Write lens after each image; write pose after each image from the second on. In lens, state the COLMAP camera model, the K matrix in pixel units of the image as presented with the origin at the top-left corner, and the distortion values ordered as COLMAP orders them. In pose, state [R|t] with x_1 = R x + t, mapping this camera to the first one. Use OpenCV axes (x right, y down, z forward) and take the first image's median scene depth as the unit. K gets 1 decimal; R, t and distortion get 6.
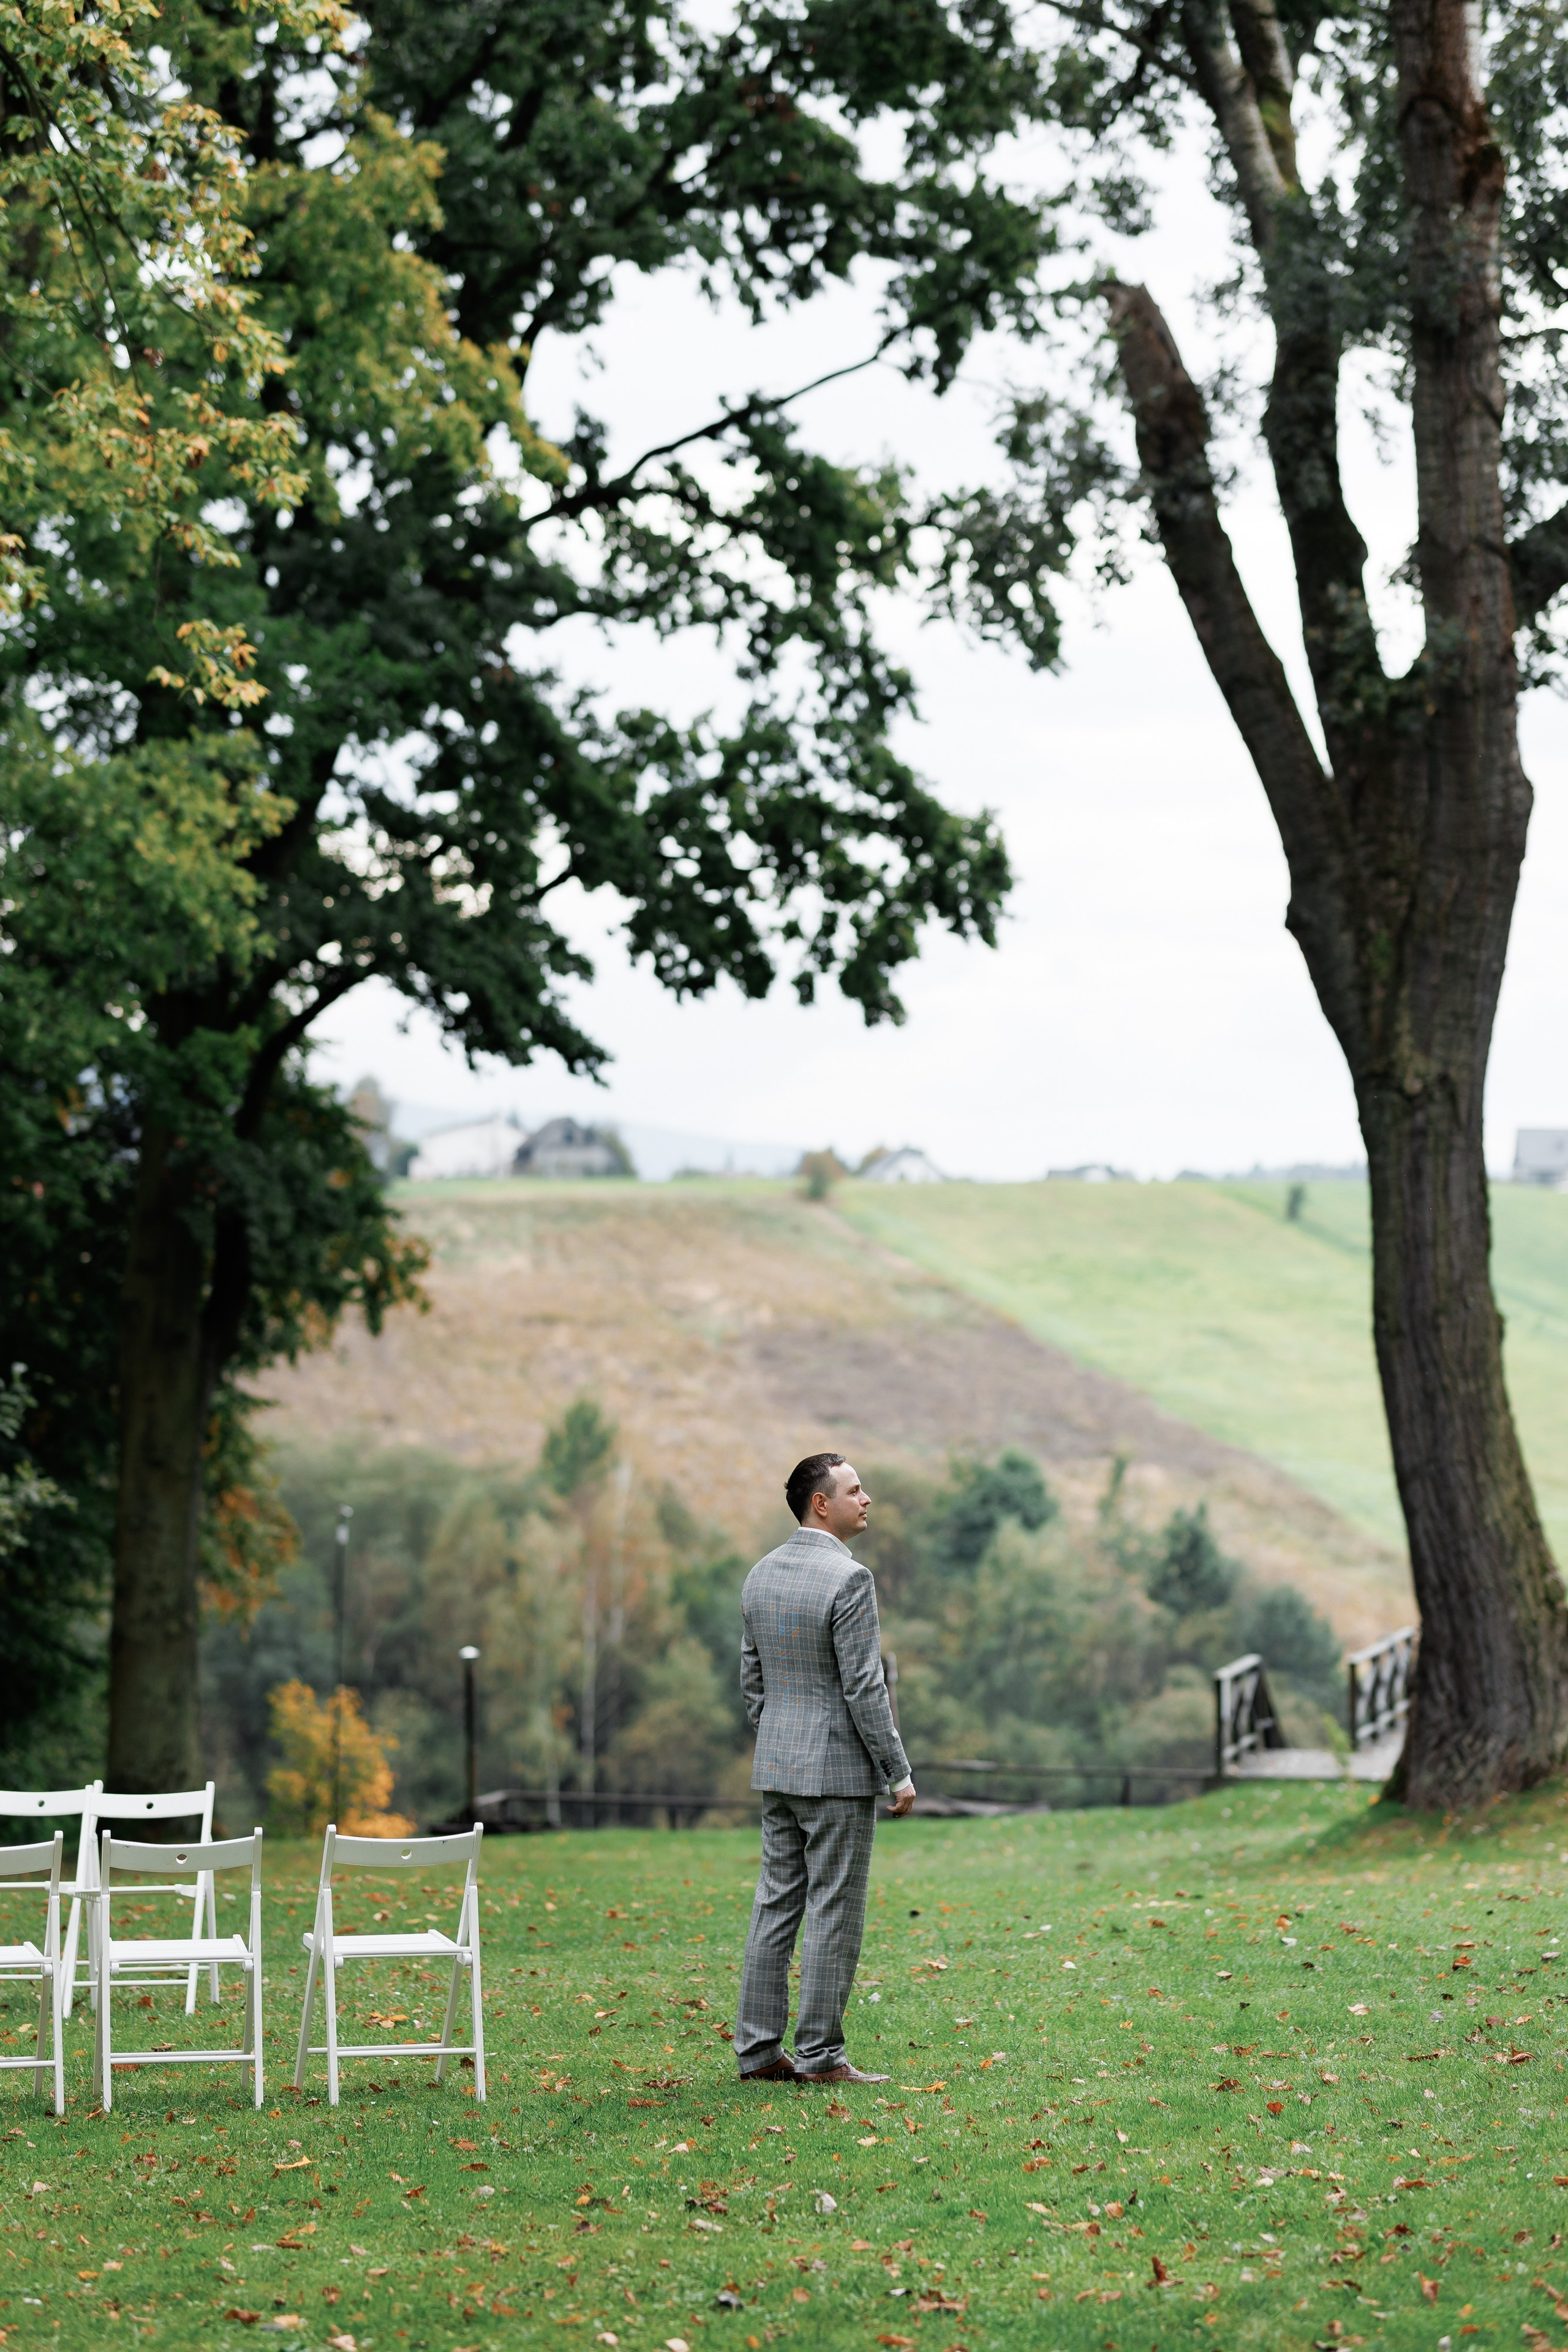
lens RADIAL K [[5428.8, 0, 784.0], [0, 5428.8, 1176.0], [0, 0, 1]] dist [-0.030736, 0.224189]
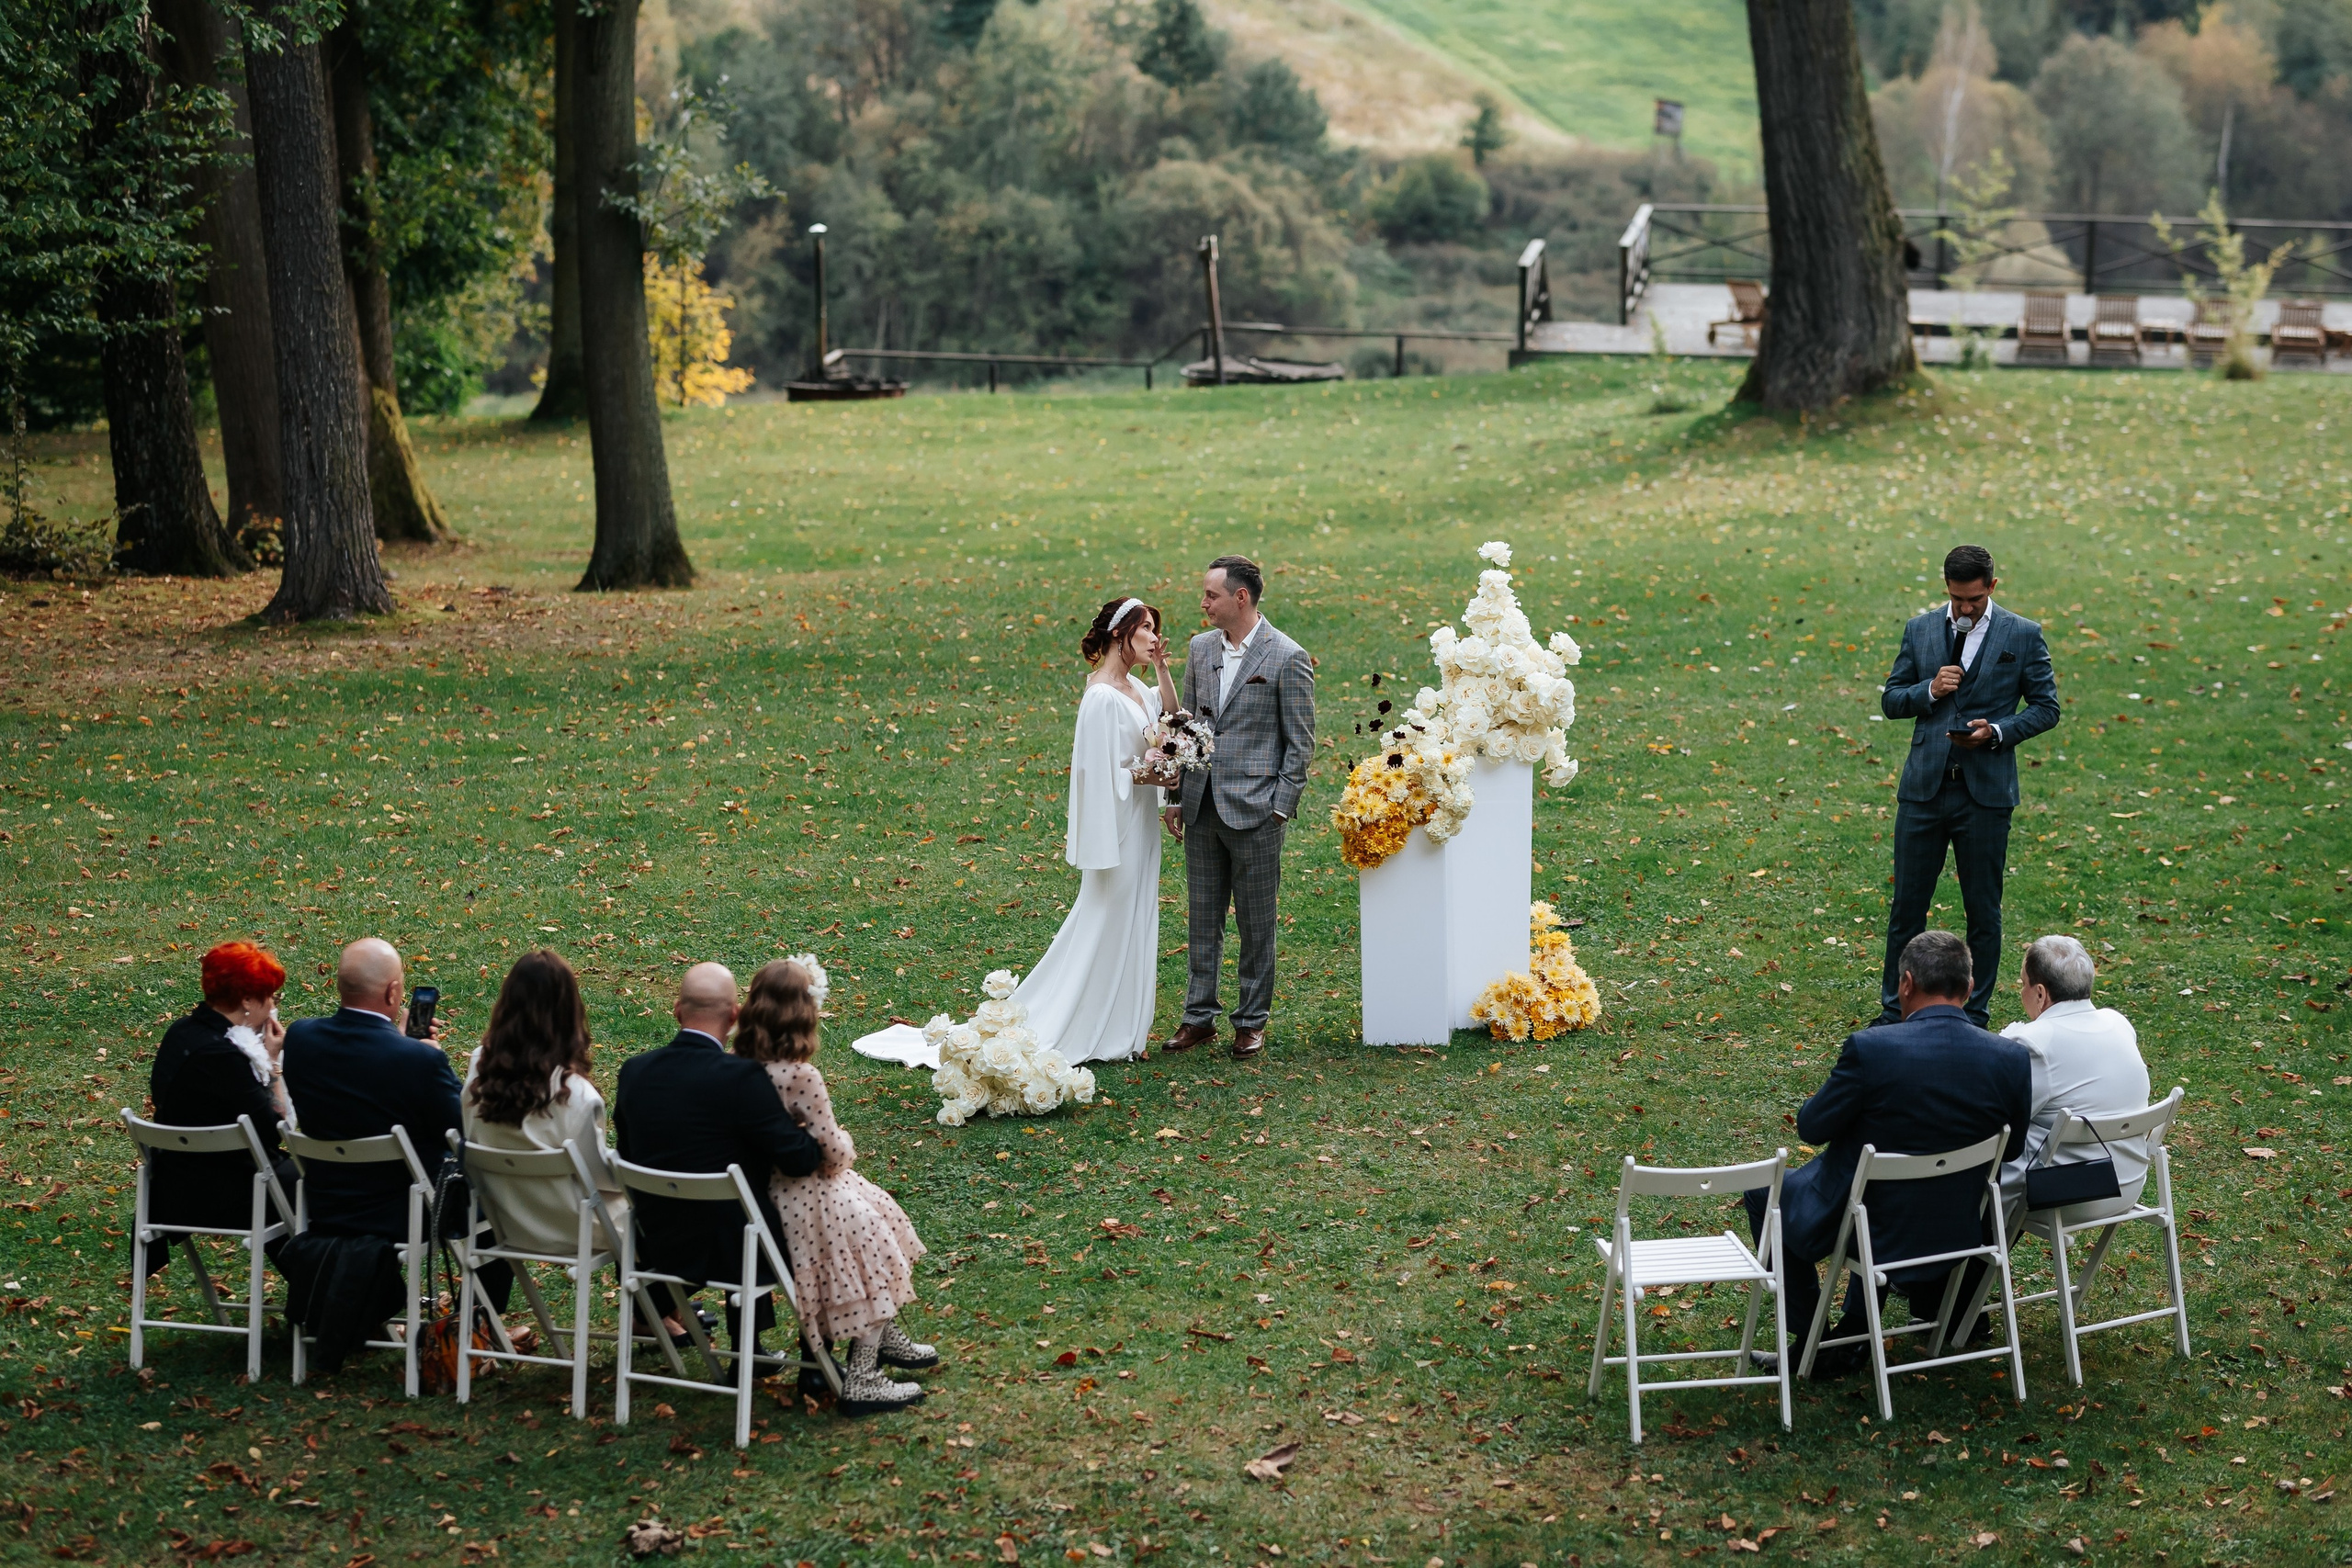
lens RADIAL K [[5428.3, 0, 1176.0], [0, 5428.3, 784.0], [0, 0, 1]] dist [-0.030736, 0.224189]
pose [[0.995773, -0.010294, 0.091266, -0.088486], [-0.009481, 0.976871, 0.213620, -0.039914], [-0.091354, -0.213582, 0.972644, -0.116523]]
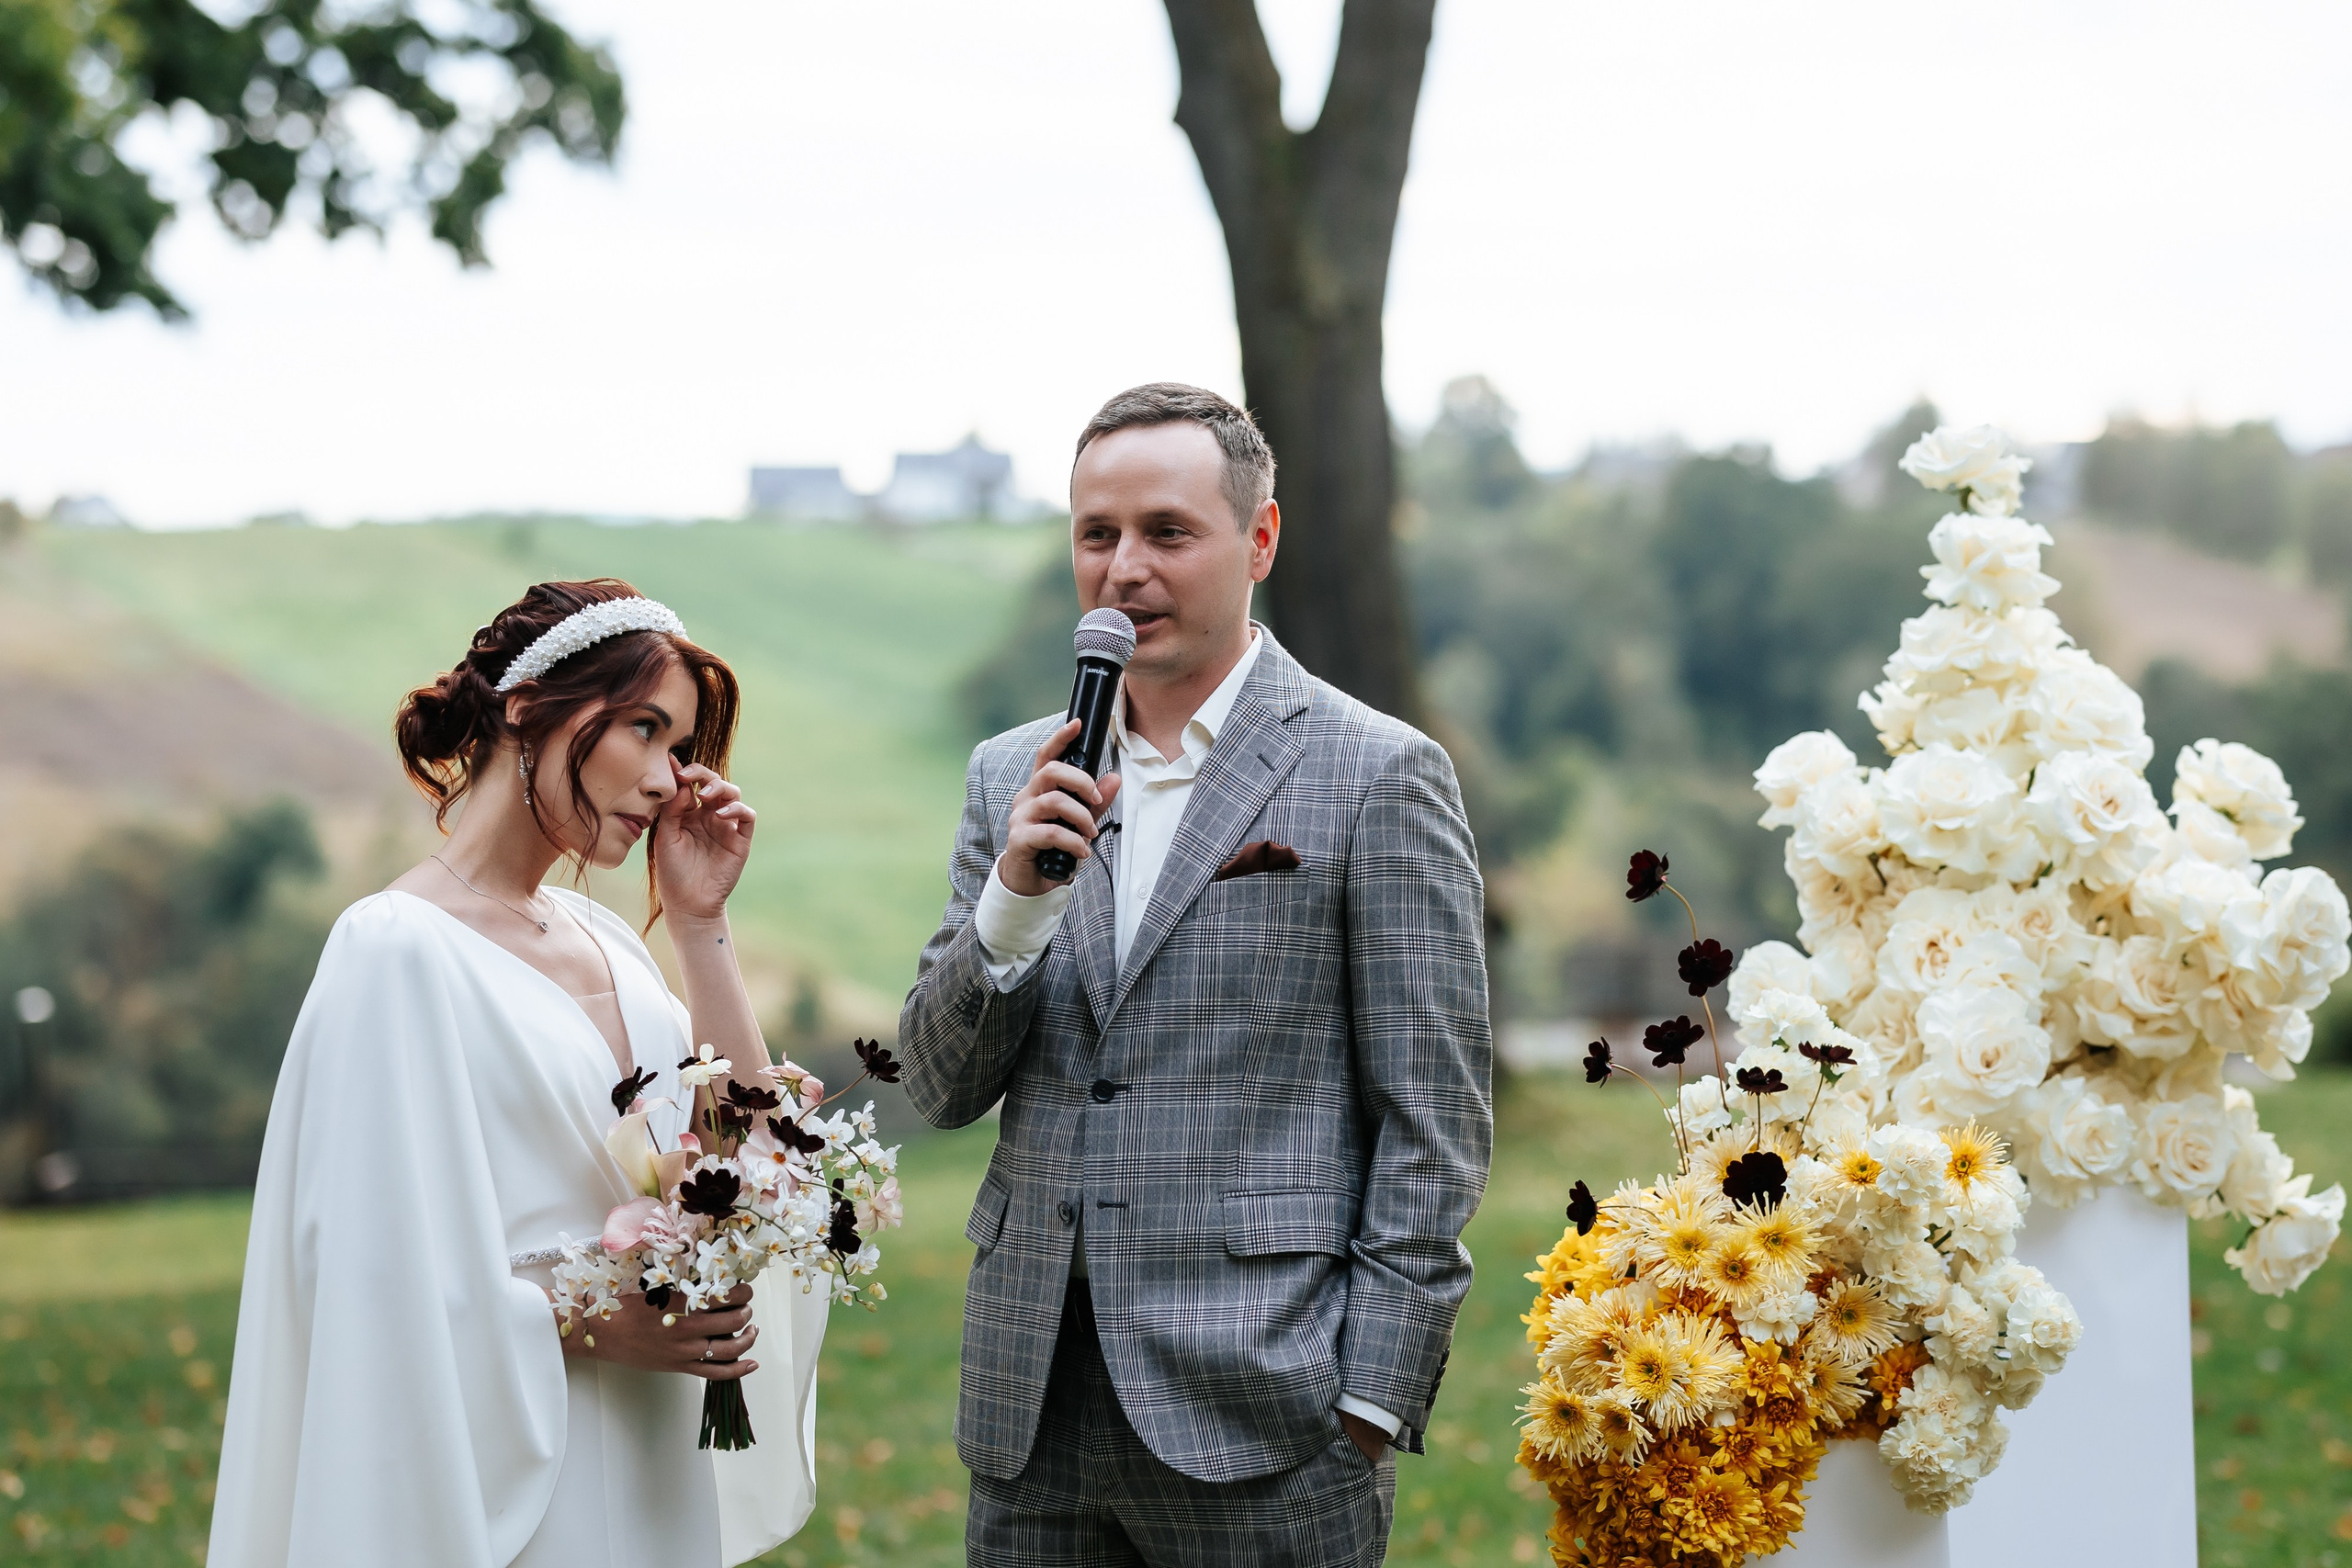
lens RADIAL K [[5583.9, 0, 1226.1], [0, 5583.9, 843.1], [0, 0, 1]] dist [-0.026377, 0.084637]
pose [[0.973750, -0.026350, 0.226090, -0.074263], [0.013021, 0.998099, 0.060244, 0.010796], [-0.227247, -0.055719, 0.972242, 0.090573]]
